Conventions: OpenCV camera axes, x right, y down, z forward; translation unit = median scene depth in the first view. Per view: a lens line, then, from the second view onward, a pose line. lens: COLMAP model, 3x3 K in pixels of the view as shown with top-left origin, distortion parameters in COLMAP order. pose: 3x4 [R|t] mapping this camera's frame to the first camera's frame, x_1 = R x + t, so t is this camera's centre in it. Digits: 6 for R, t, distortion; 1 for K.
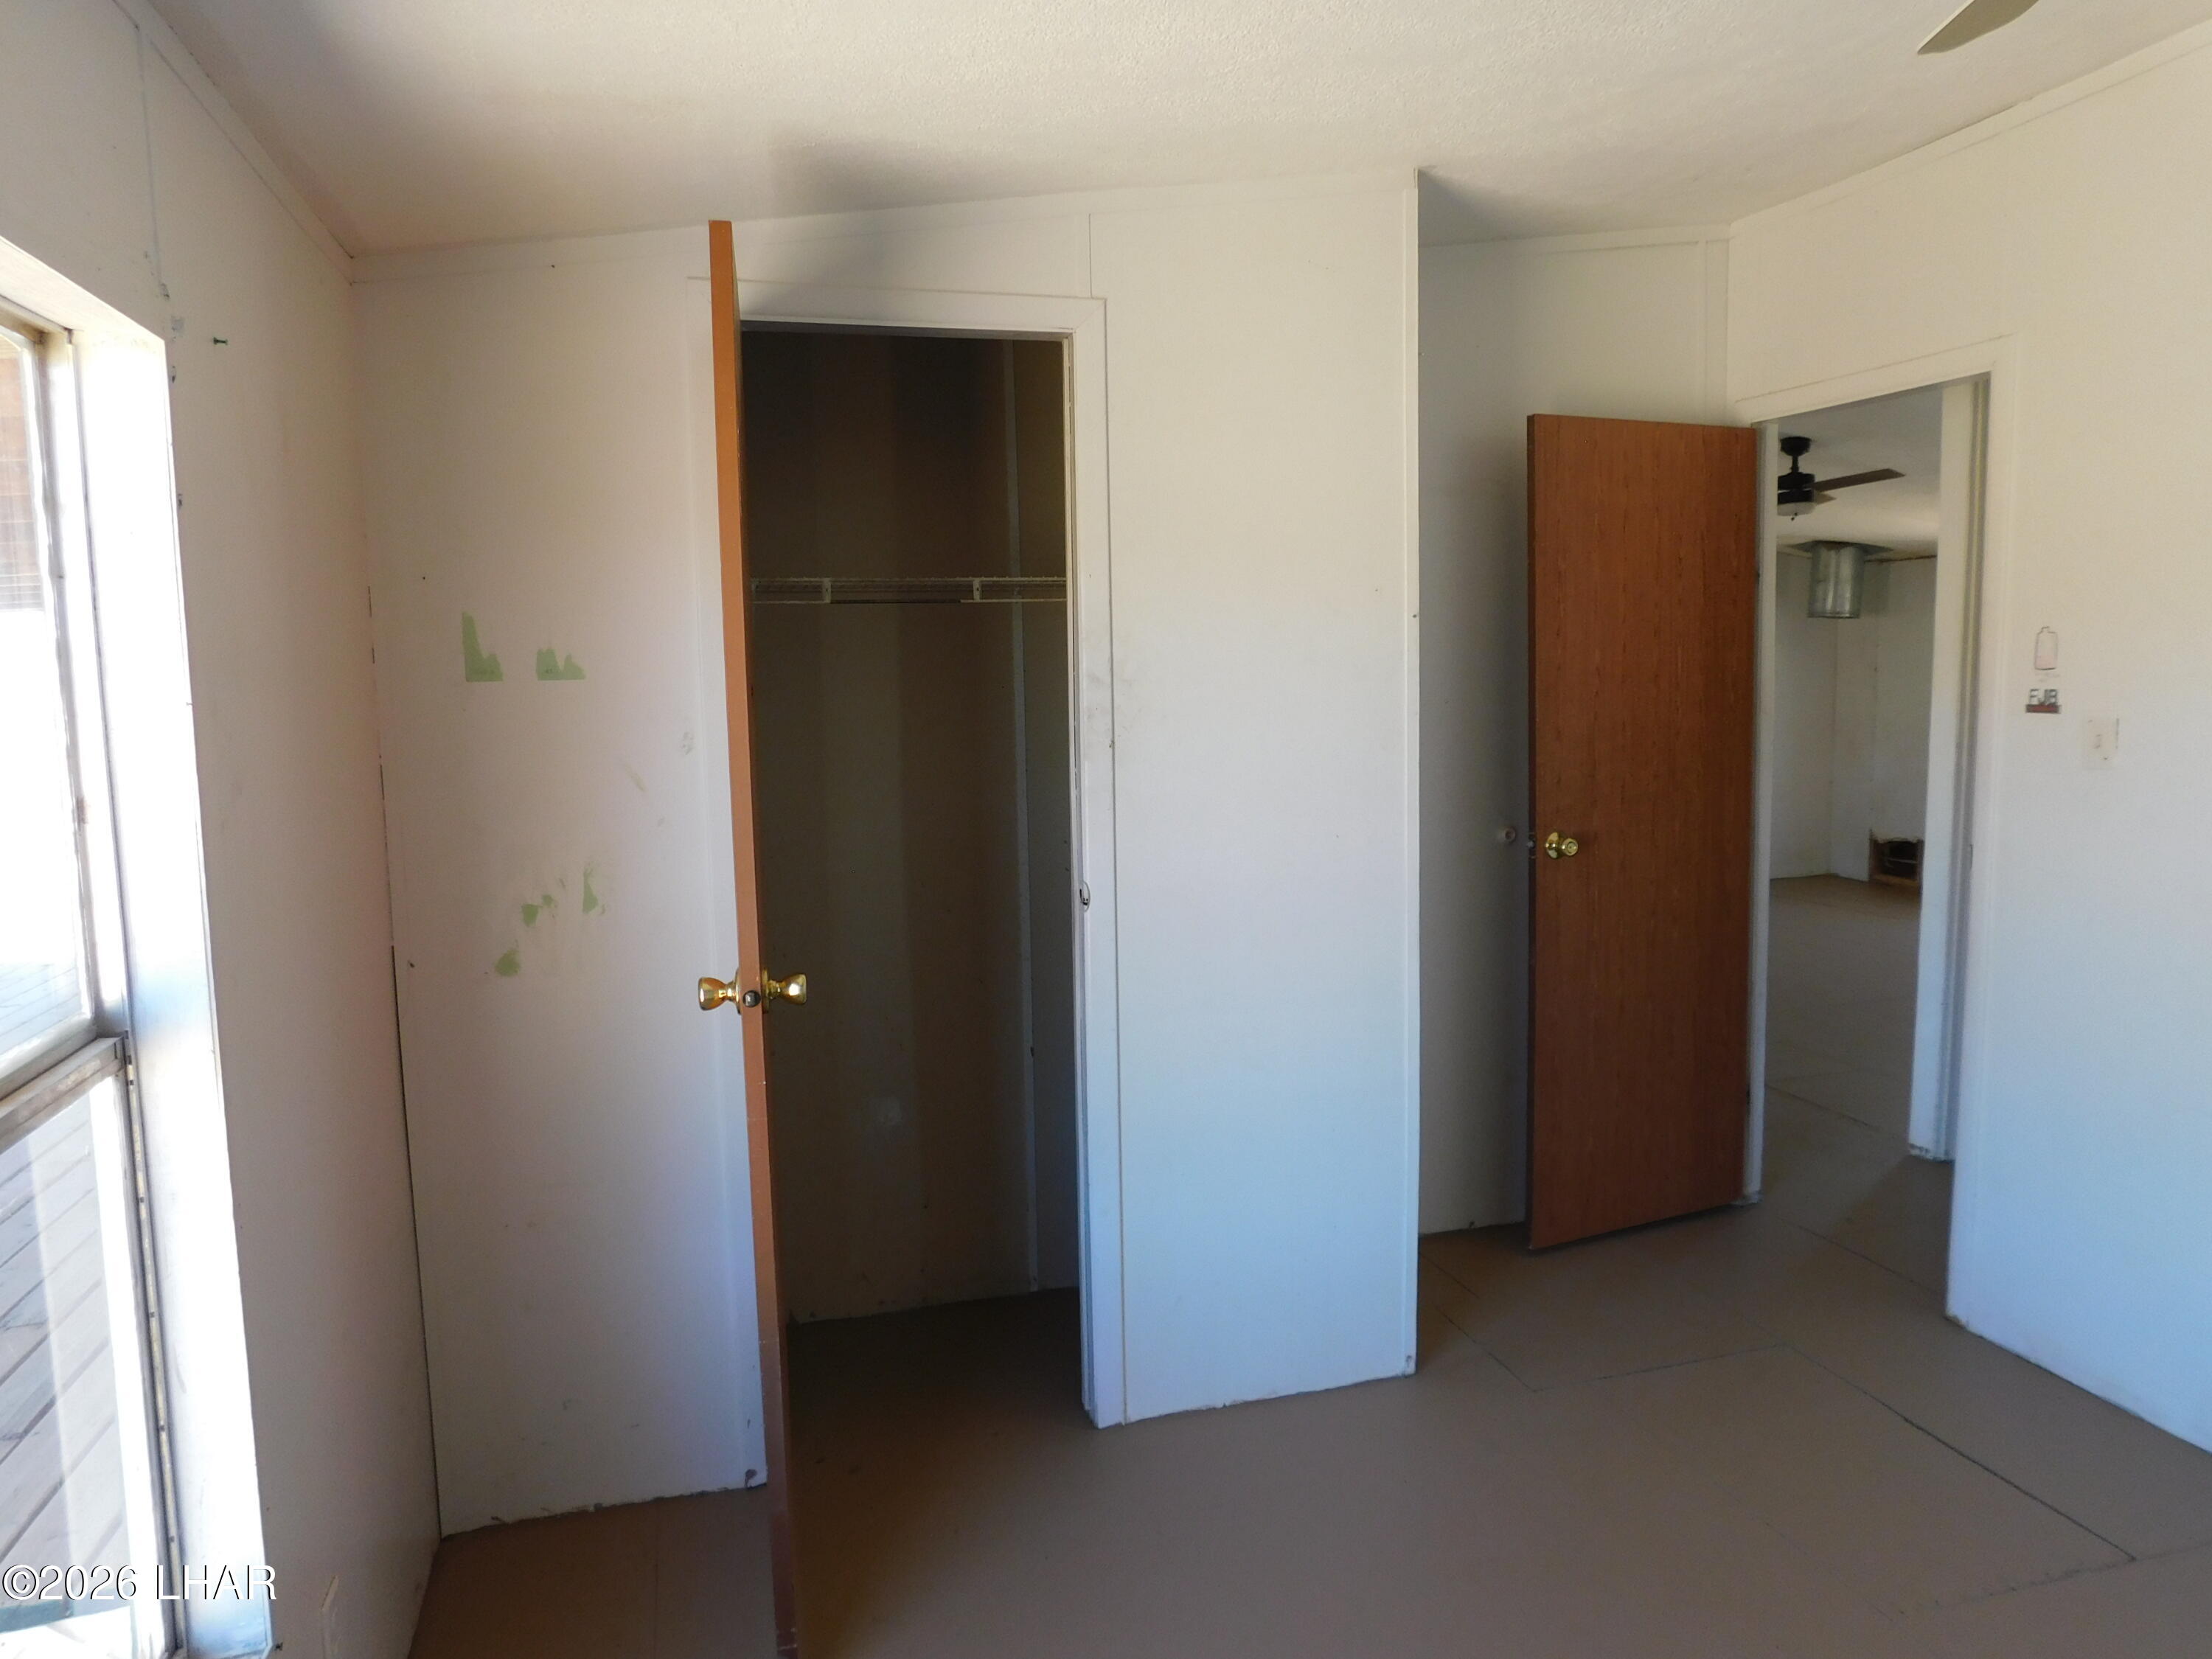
lens RADIAL K [[1469.8, 0, 1107.4], [0, 1469.8, 829.5], [0, 0, 1]] dist [-0.070292, 0.054481]
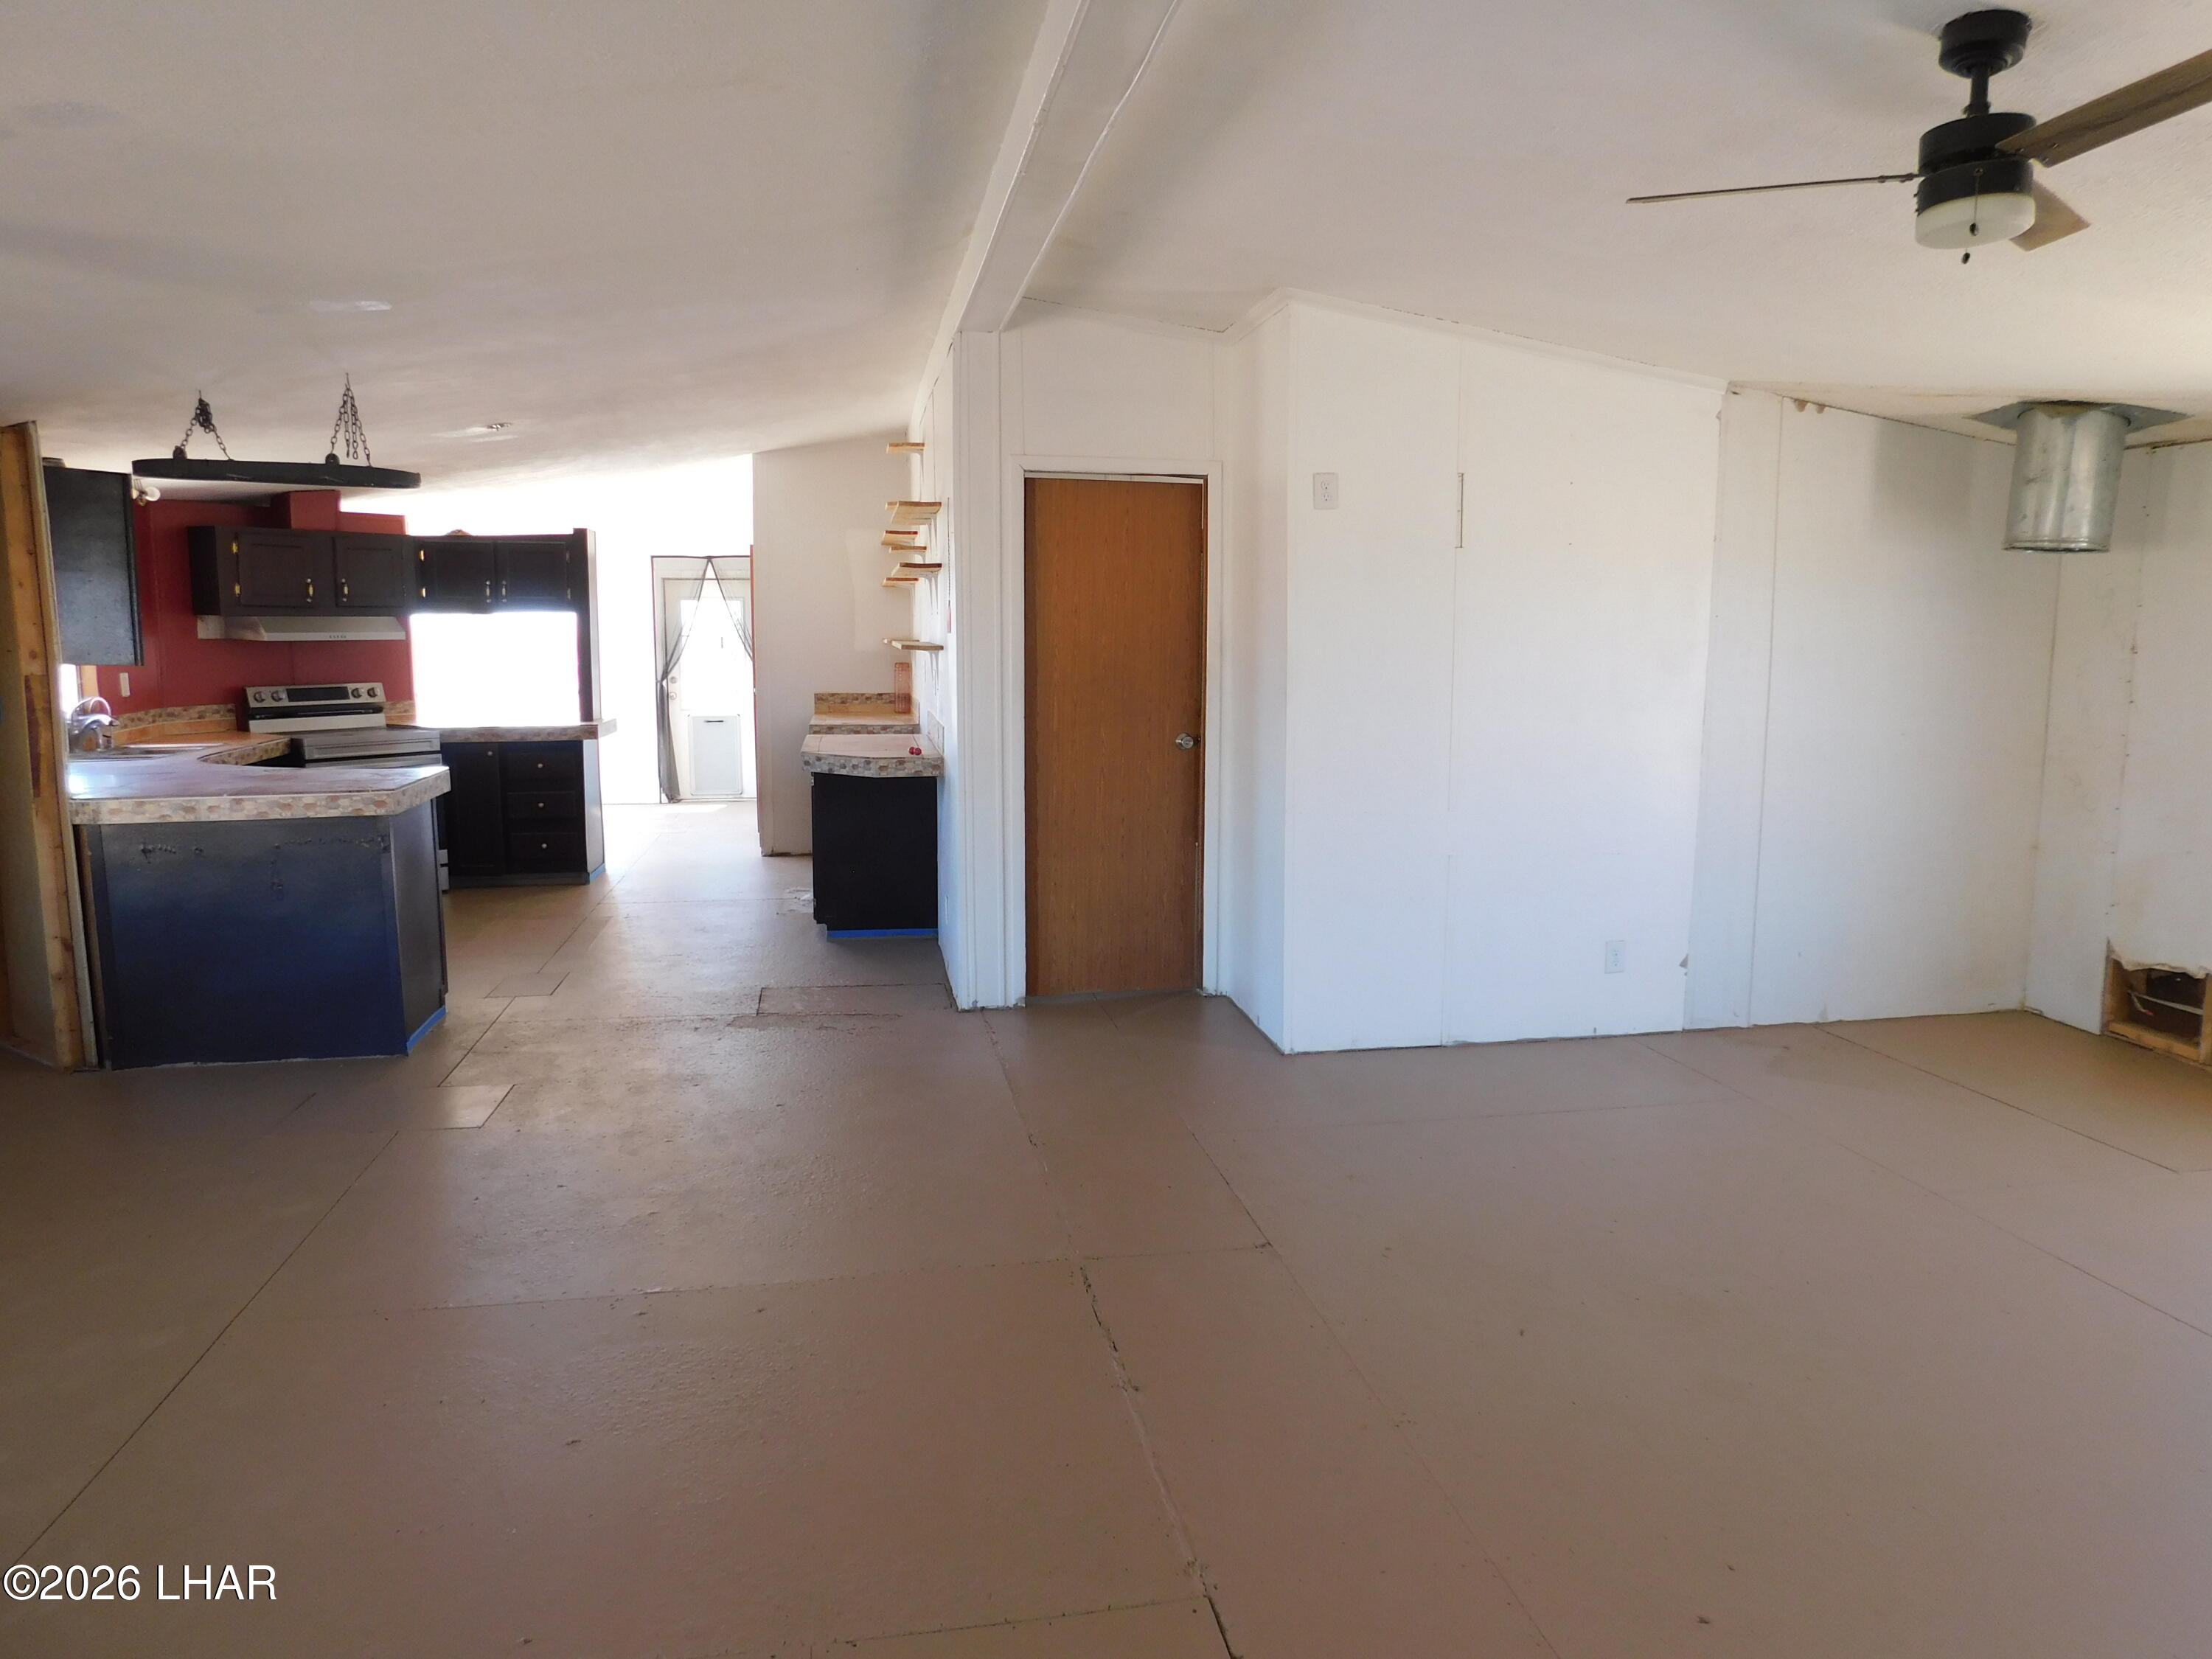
lens RADIAL K [[1469.8, 0, 1100.3], [0, 1469.8, 828.8], [0, 0, 1]] dist [-0.070292, 0.054481]
pose [[0.993763, 0.027626, -0.108033, 0.215298], [-0.024519, 0.999250, 0.029980, -0.052309], [0.108780, -0.027144, 0.993695, 0.438805]]
